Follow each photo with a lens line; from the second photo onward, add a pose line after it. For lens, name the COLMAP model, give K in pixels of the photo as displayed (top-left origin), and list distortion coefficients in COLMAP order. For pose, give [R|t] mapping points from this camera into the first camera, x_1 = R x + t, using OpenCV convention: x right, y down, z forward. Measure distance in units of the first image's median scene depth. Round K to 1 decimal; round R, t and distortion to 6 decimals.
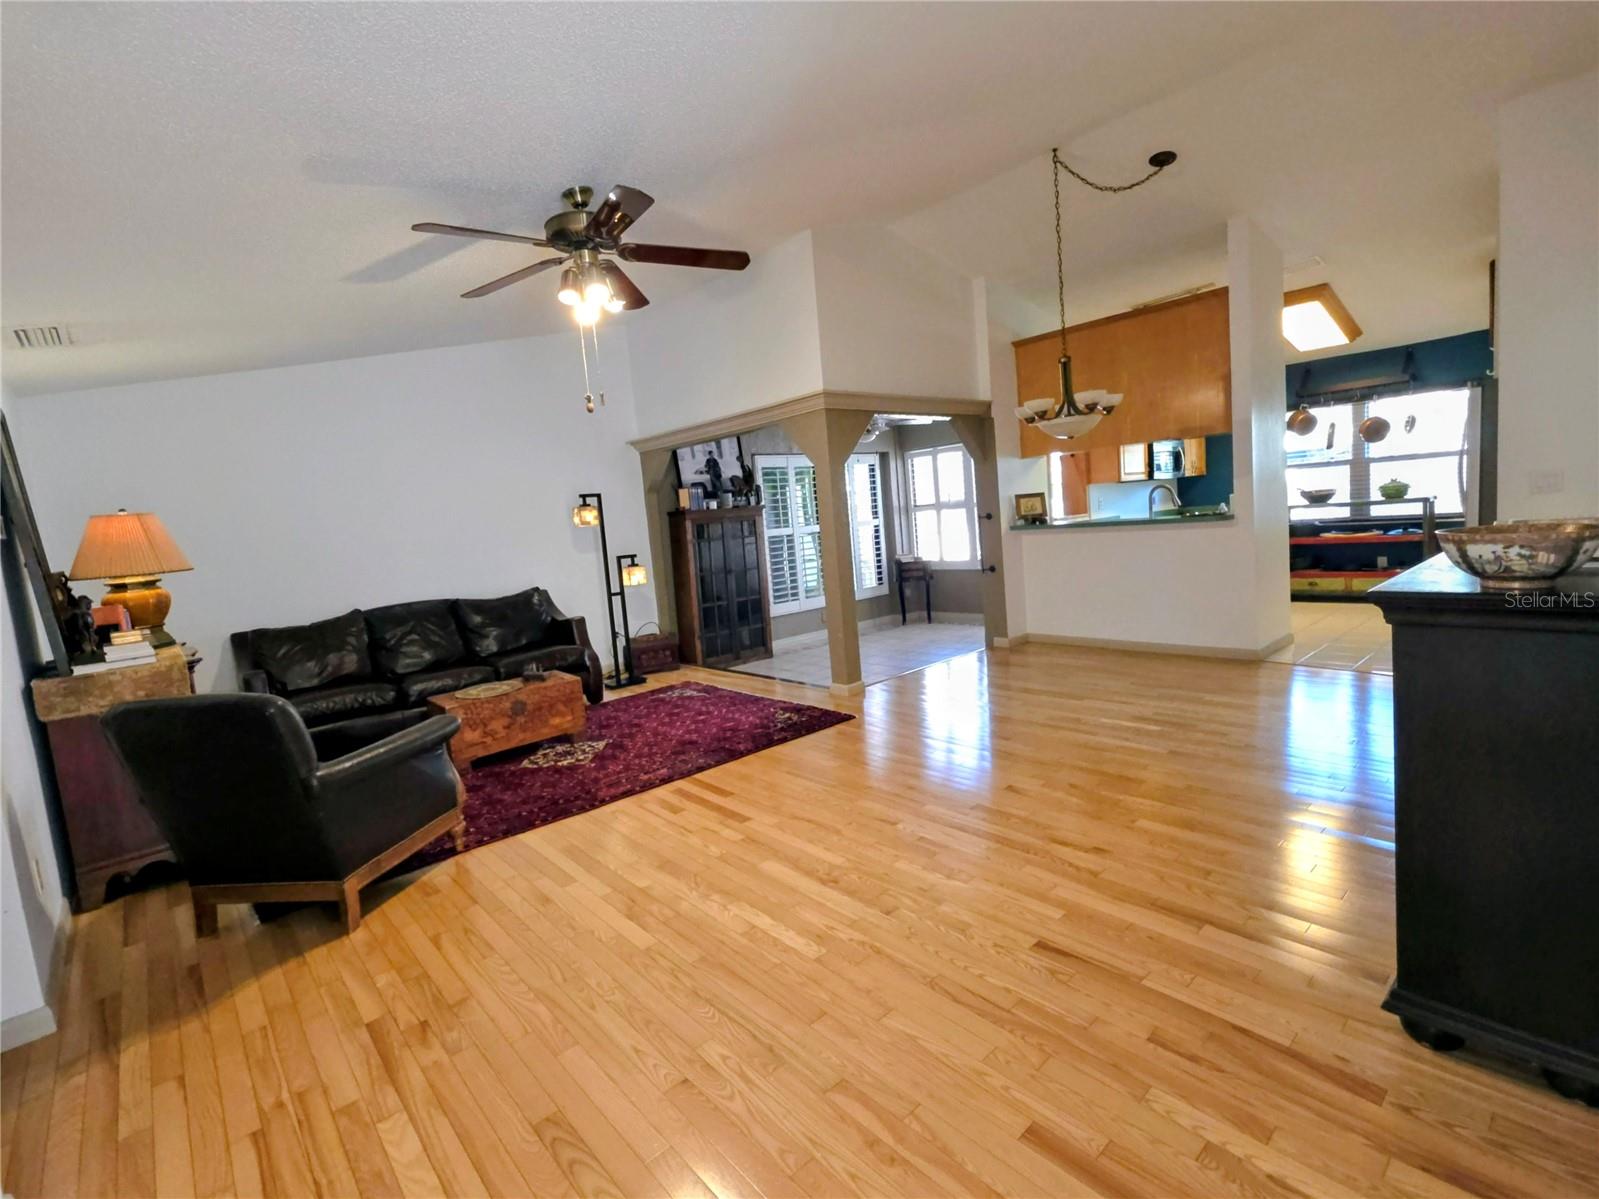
lens RADIAL K [[743.4, 0, 801.2], [0, 743.4, 587.1], [0, 0, 1]] dist [0.007841, -0.000725]
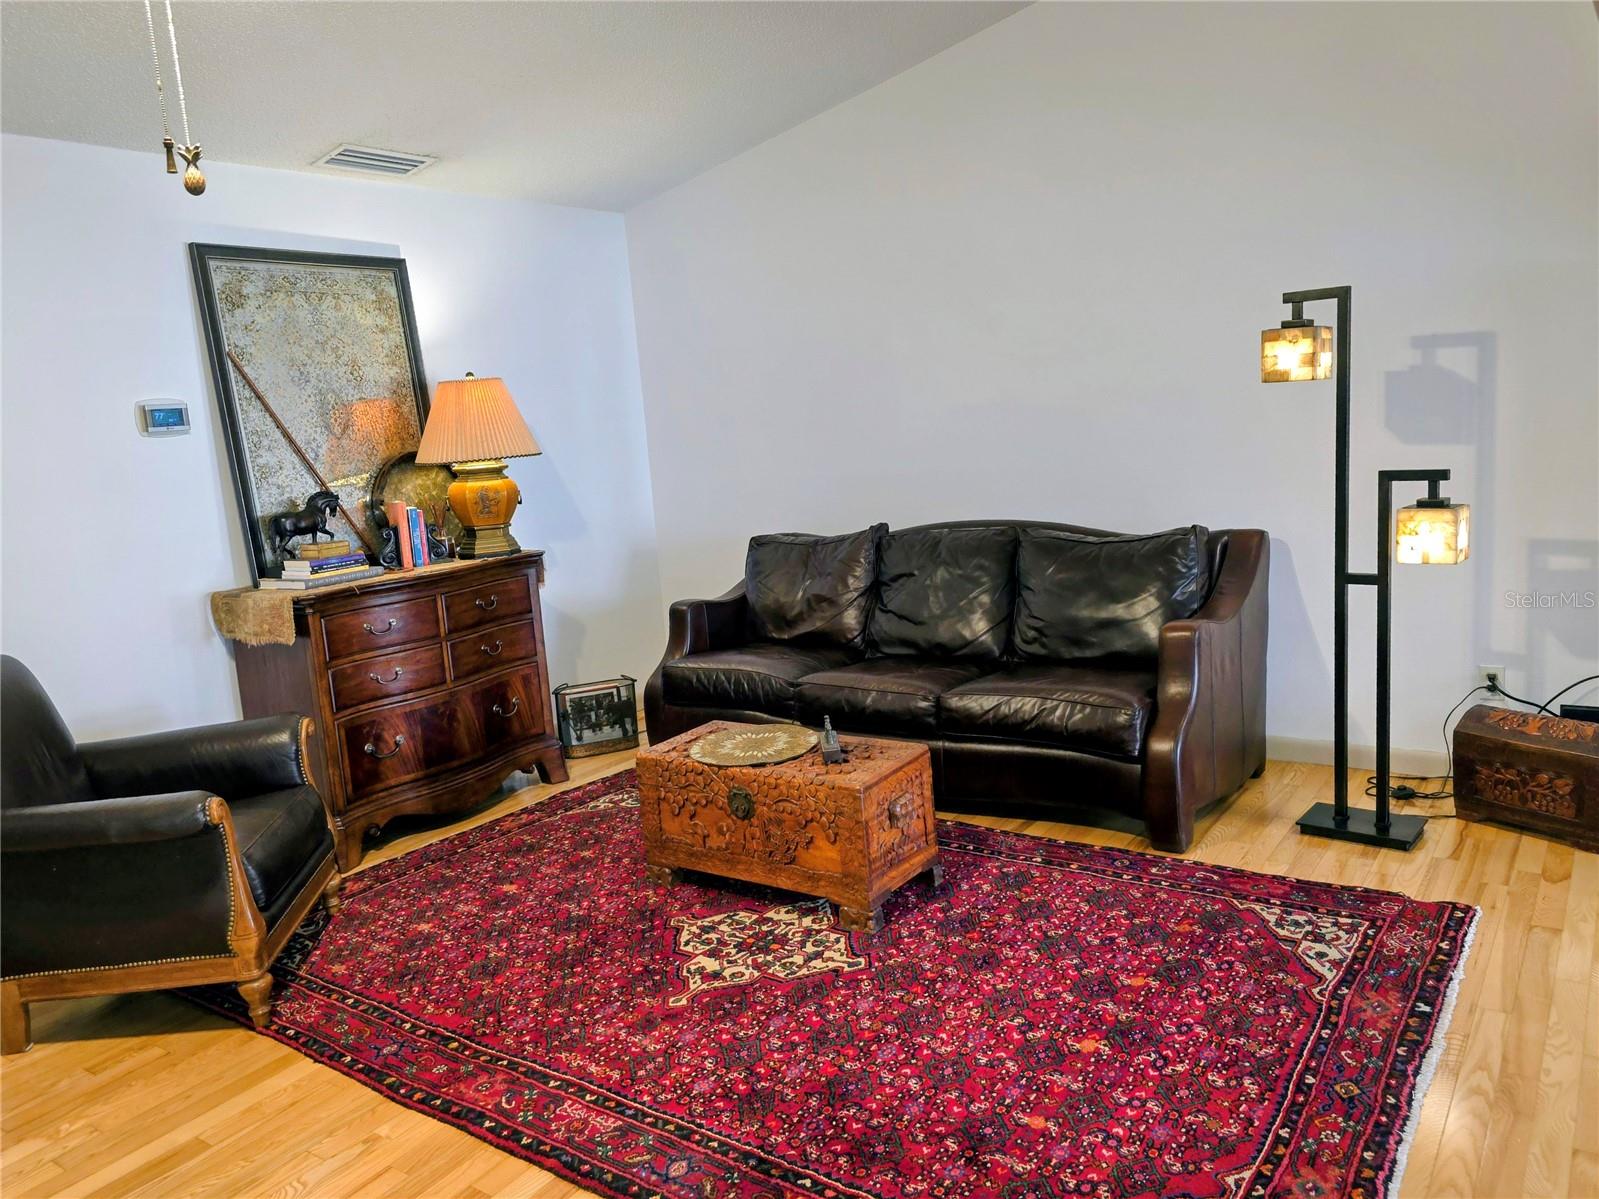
lens RADIAL K [[1184.3, 0, 795.6], [0, 1184.3, 581.5], [0, 0, 1]] dist [0.073826, -0.094434]
pose [[0.235216, 0.209390, -0.949120, 0.289382], [-0.041946, 0.977795, 0.205321, -0.121601], [0.971038, -0.008483, 0.238776, 0.782784]]
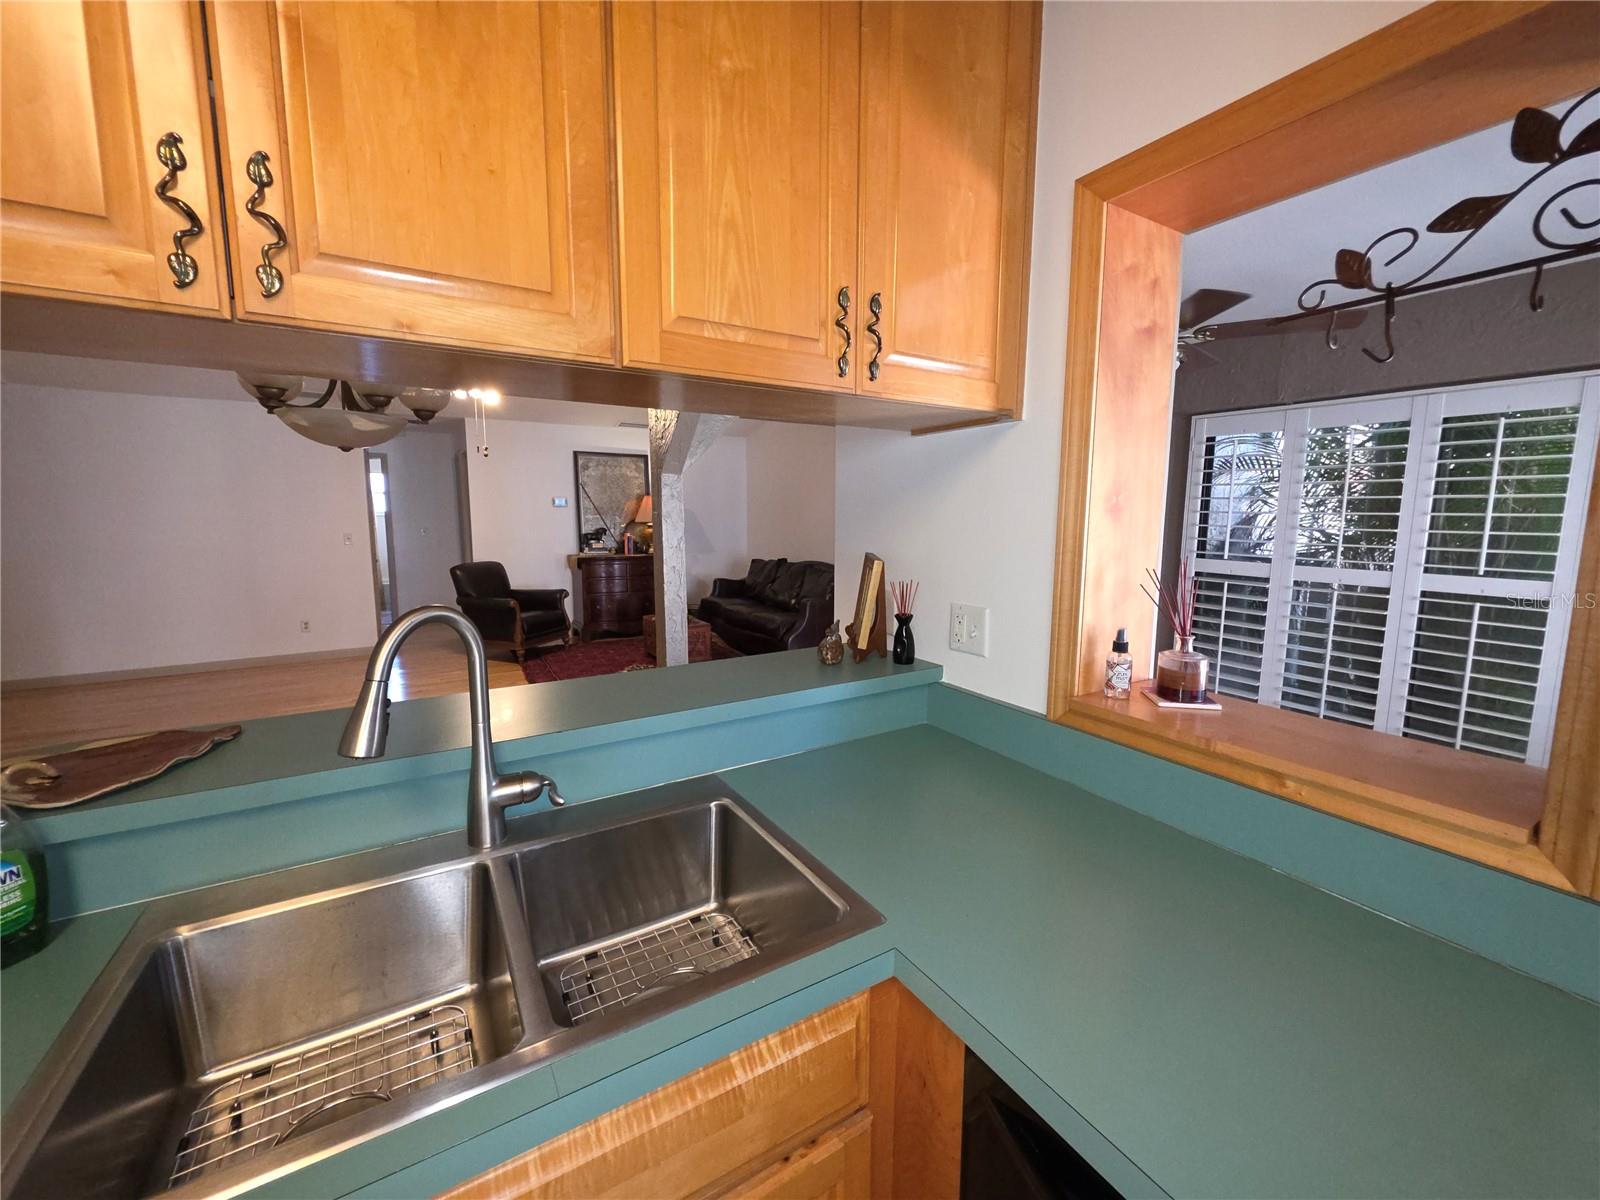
lens RADIAL K [[633.3, 0, 801.9], [0, 633.3, 590.0], [0, 0, 1]] dist [0.011561, -0.006782]
pose [[-0.228820, 0.210126, -0.950520, 0.706110], [-0.076551, 0.969518, 0.232754, -0.232586], [0.970454, 0.126022, -0.205760, 1.436836]]
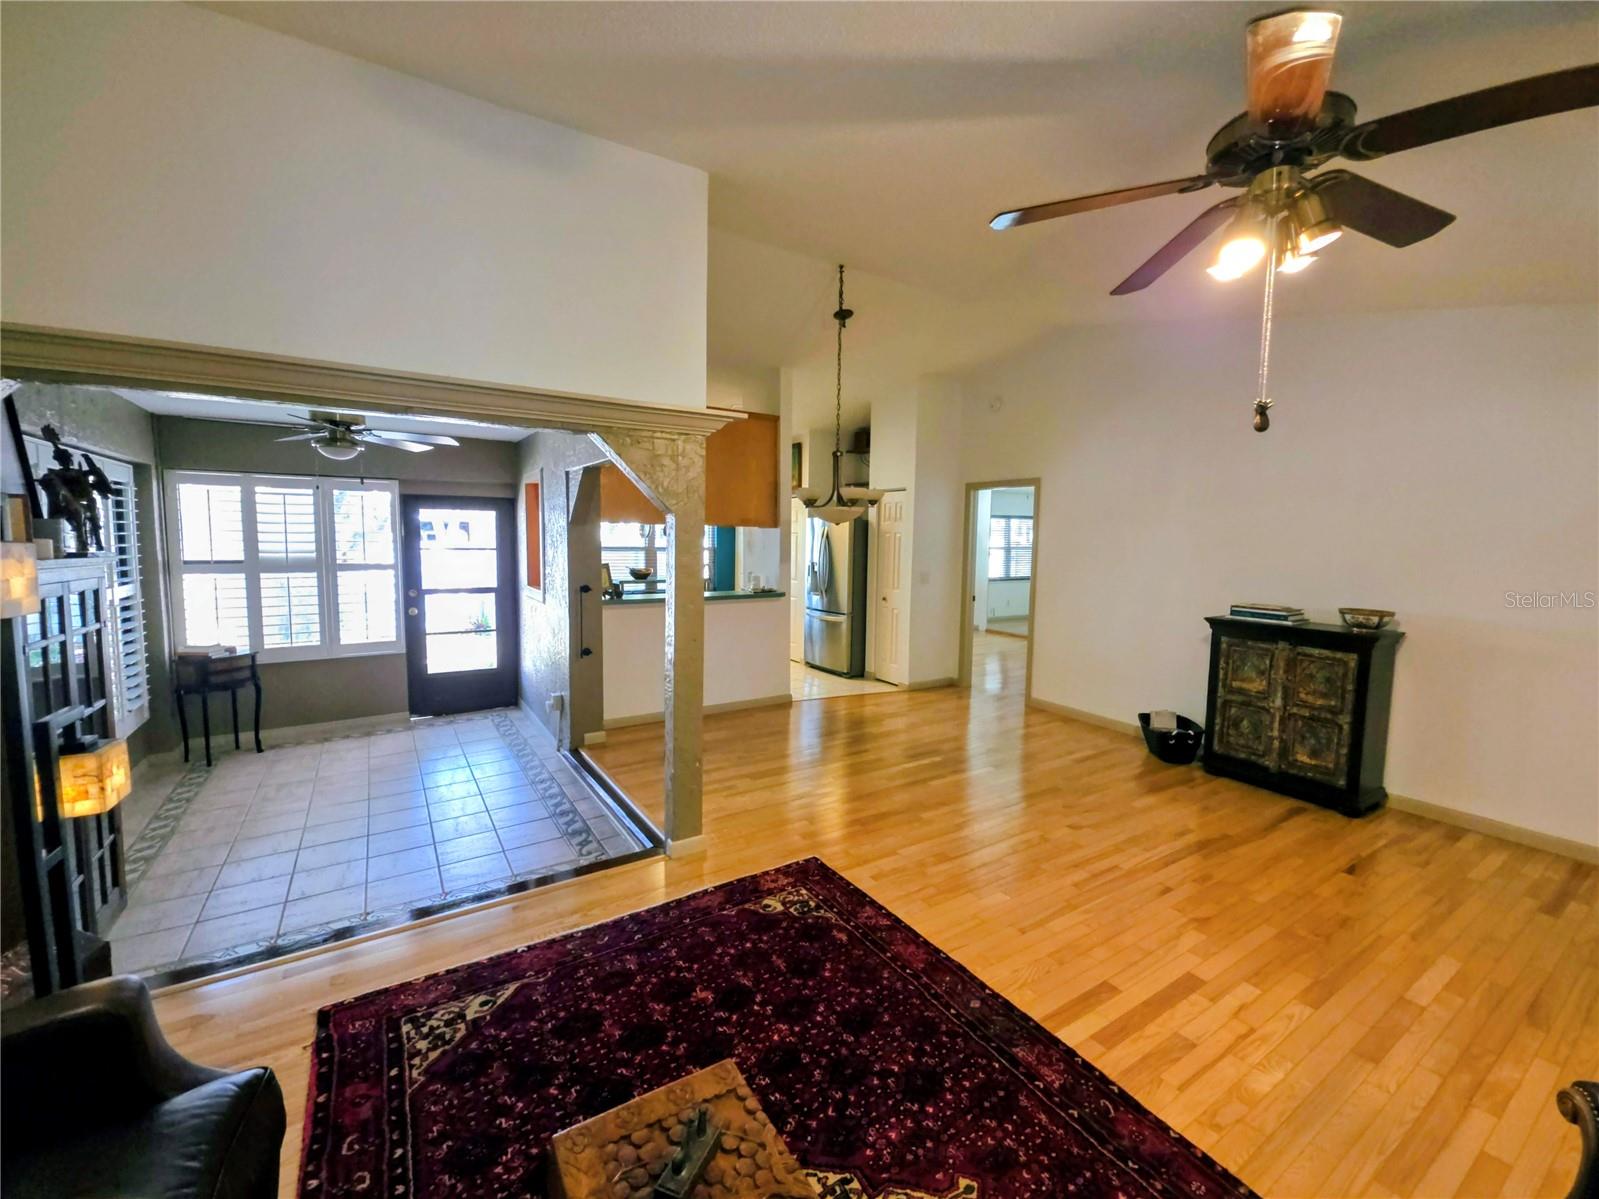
lens RADIAL K [[647.9, 0, 801.7], [0, 647.9, 587.7], [0, 0, 1]] dist [0.006775, -0.000700]
pose [[0.152339, 0.009596, 0.988282, -0.576549], [0.071571, 0.997220, -0.020715, -0.086321], [-0.985733, 0.073888, 0.151229, 0.876430]]
